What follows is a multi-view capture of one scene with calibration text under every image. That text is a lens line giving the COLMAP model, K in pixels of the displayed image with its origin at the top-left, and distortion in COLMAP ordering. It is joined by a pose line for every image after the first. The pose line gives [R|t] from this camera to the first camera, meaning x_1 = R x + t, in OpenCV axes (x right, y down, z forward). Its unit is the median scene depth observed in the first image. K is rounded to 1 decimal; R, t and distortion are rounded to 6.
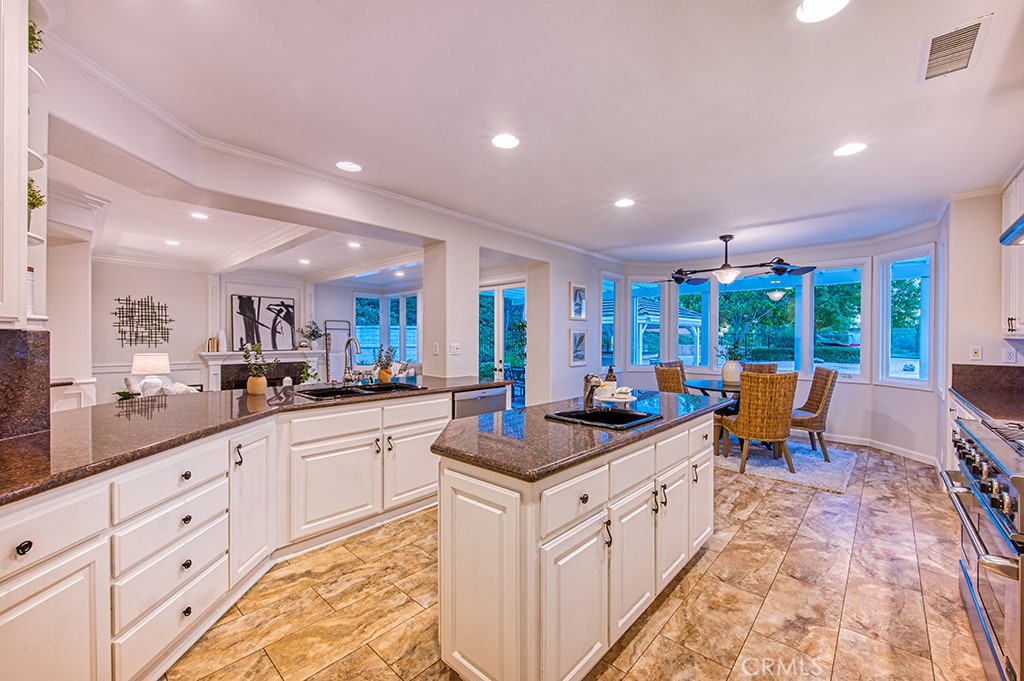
lens RADIAL K [[411.4, 0, 512.0], [0, 411.4, 340.5], [0, 0, 1]] dist [0.033881, 0.000583]
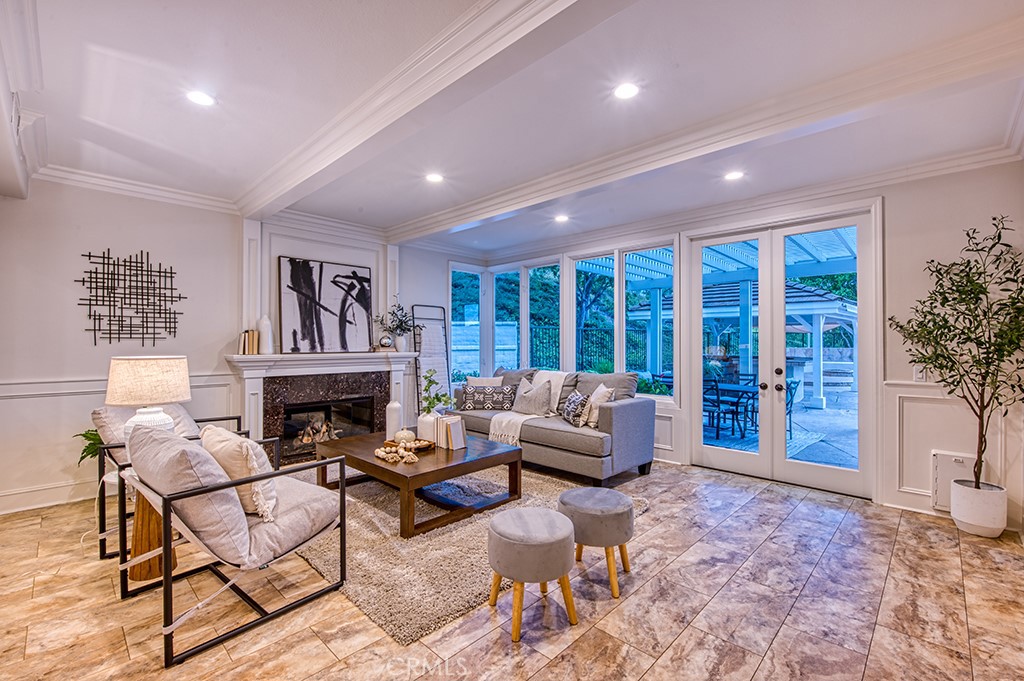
lens RADIAL K [[452.6, 0, 512.0], [0, 452.6, 340.5], [0, 0, 1]] dist [0.021694, -0.000247]
pose [[0.999652, -0.003039, -0.026190, -0.321662], [0.002731, 0.999927, -0.011812, 0.015539], [0.026224, 0.011736, 0.999587, 0.367219]]
